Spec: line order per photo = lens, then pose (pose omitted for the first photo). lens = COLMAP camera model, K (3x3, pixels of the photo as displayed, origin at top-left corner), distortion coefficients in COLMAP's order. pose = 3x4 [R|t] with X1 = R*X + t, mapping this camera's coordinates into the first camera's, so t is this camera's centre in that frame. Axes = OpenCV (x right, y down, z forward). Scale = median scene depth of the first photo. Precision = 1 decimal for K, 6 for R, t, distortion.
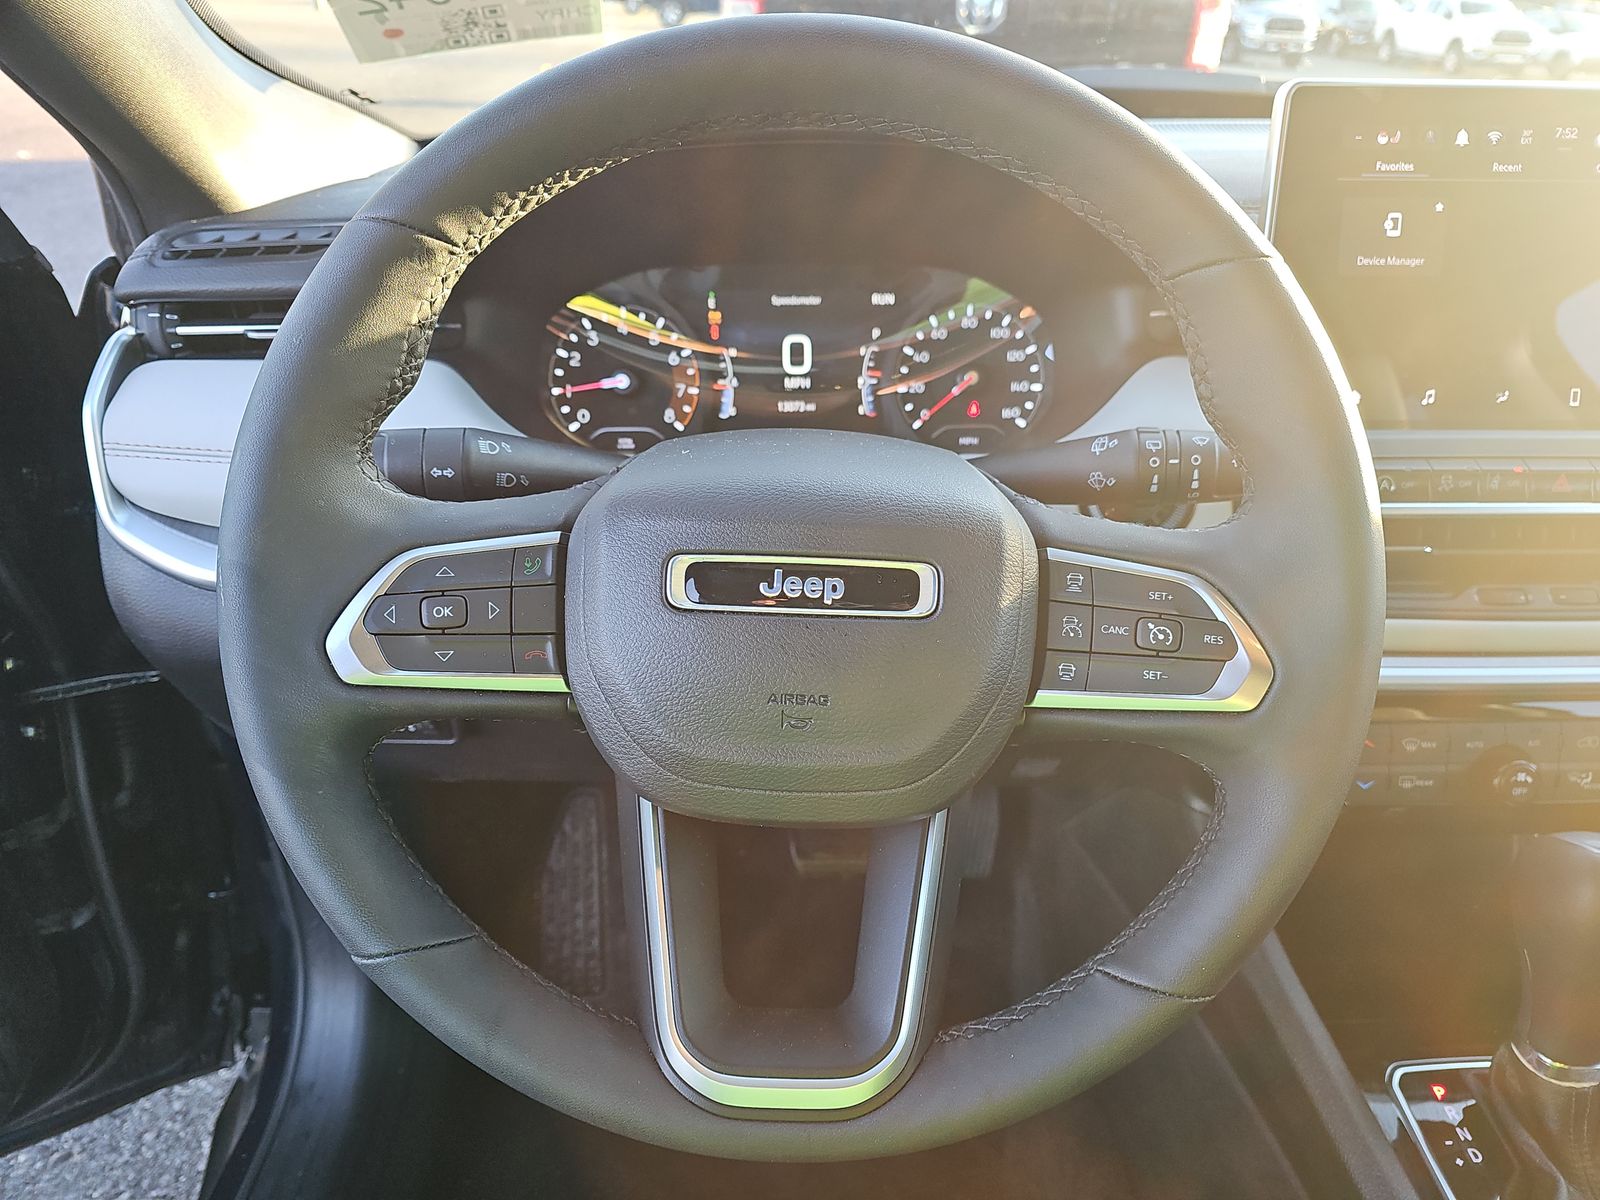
lens RADIAL K [[1076.5, 0, 781.2], [0, 1076.5, 588.3], [0, 0, 1]] dist [0.053050, -0.044974]
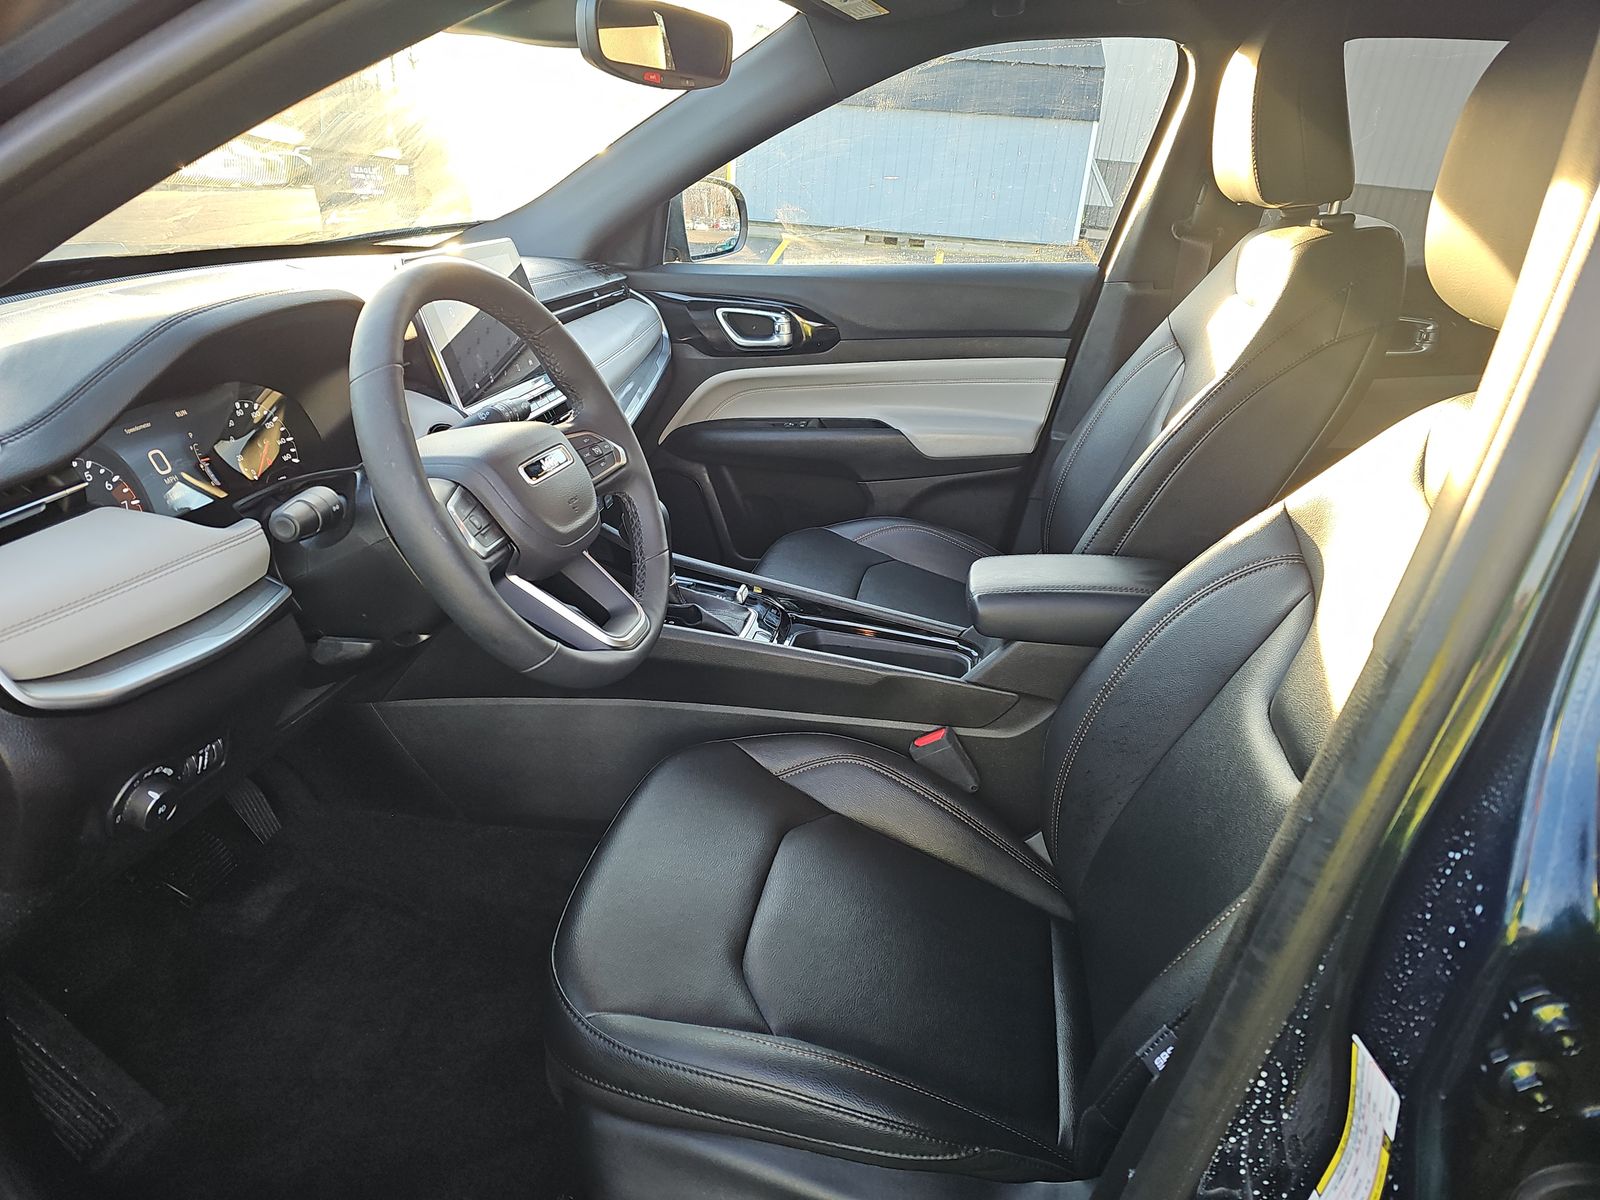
lens RADIAL K [[1083.9, 0, 800.0], [0, 1083.9, 600.0], [0, 0, 1]] dist [0.074504, -0.070880]
pose [[0.187244, -0.378939, 0.906281, -1.225774], [0.440747, 0.856927, 0.267242, -0.079927], [-0.877885, 0.349401, 0.327471, -0.146529]]
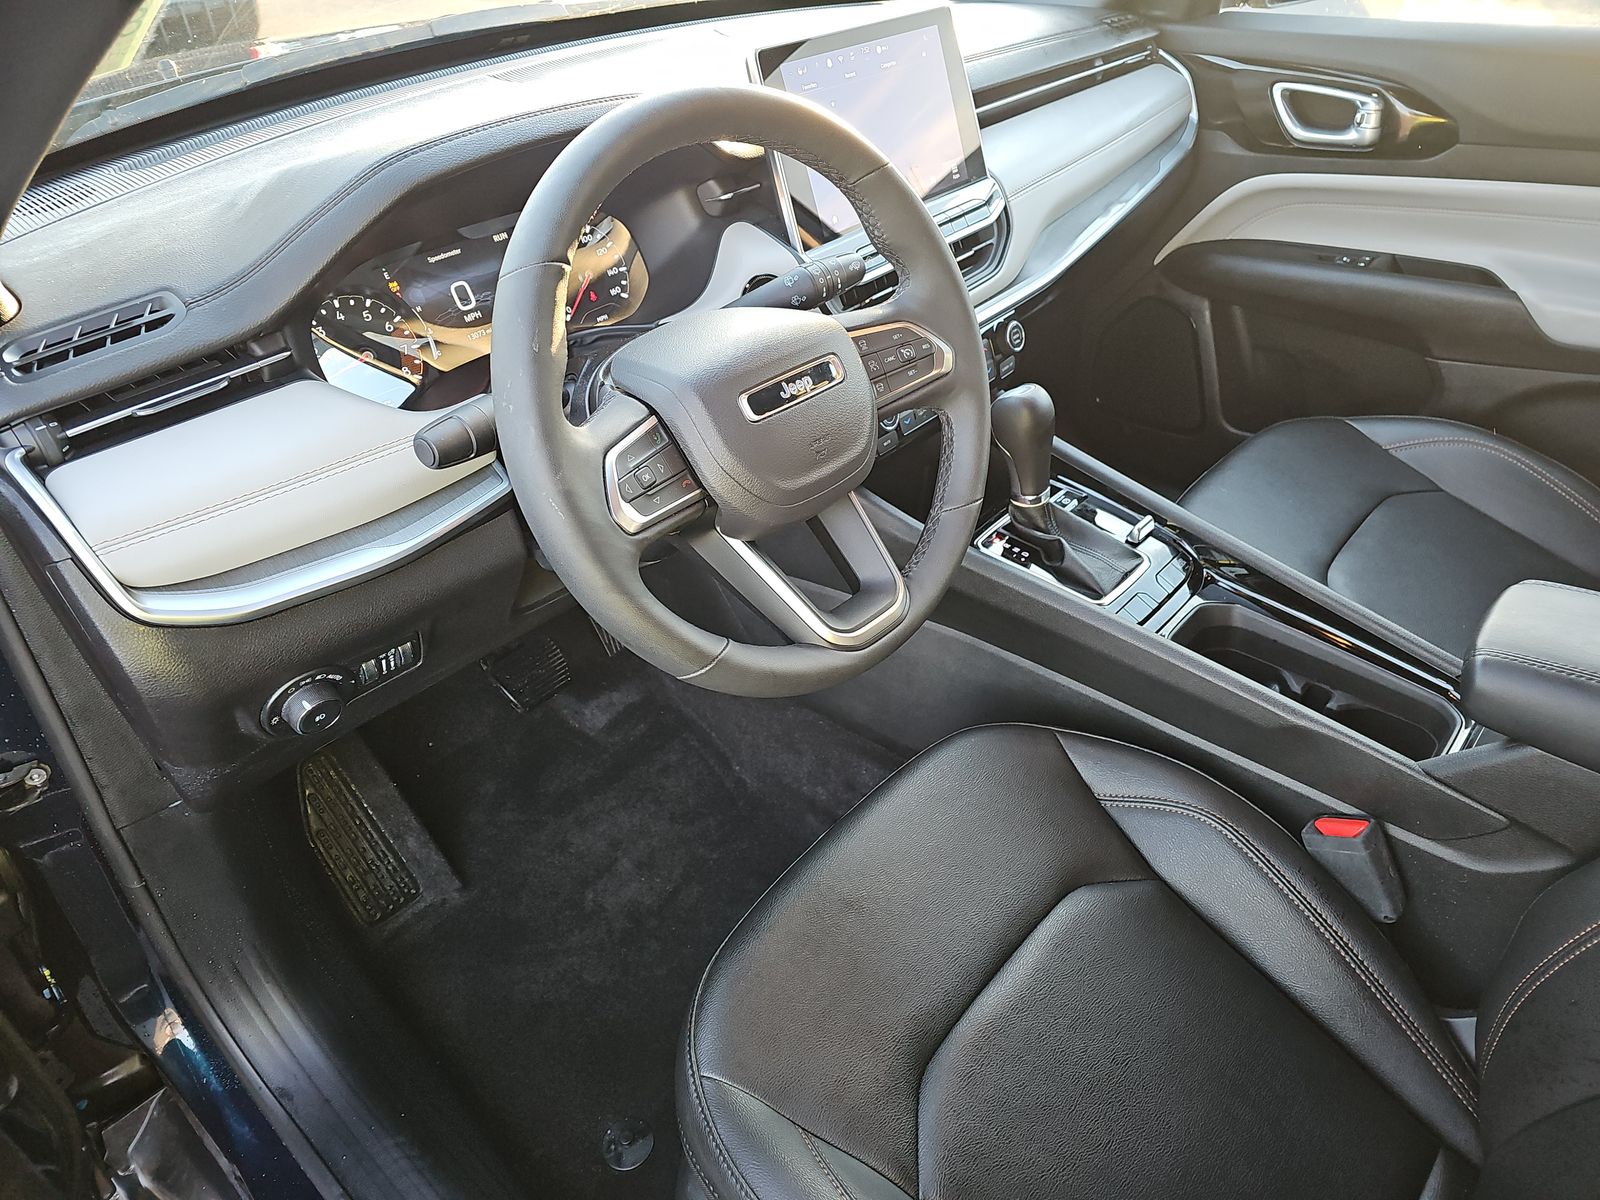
lens RADIAL K [[1076.5, 0, 781.2], [0, 1076.5, 588.3], [0, 0, 1]] dist [0.053050, -0.044974]
pose [[0.675531, -0.451849, 0.582659, -0.653306], [0.378067, 0.890705, 0.252409, -0.090160], [-0.633027, 0.049774, 0.772528, -0.227995]]
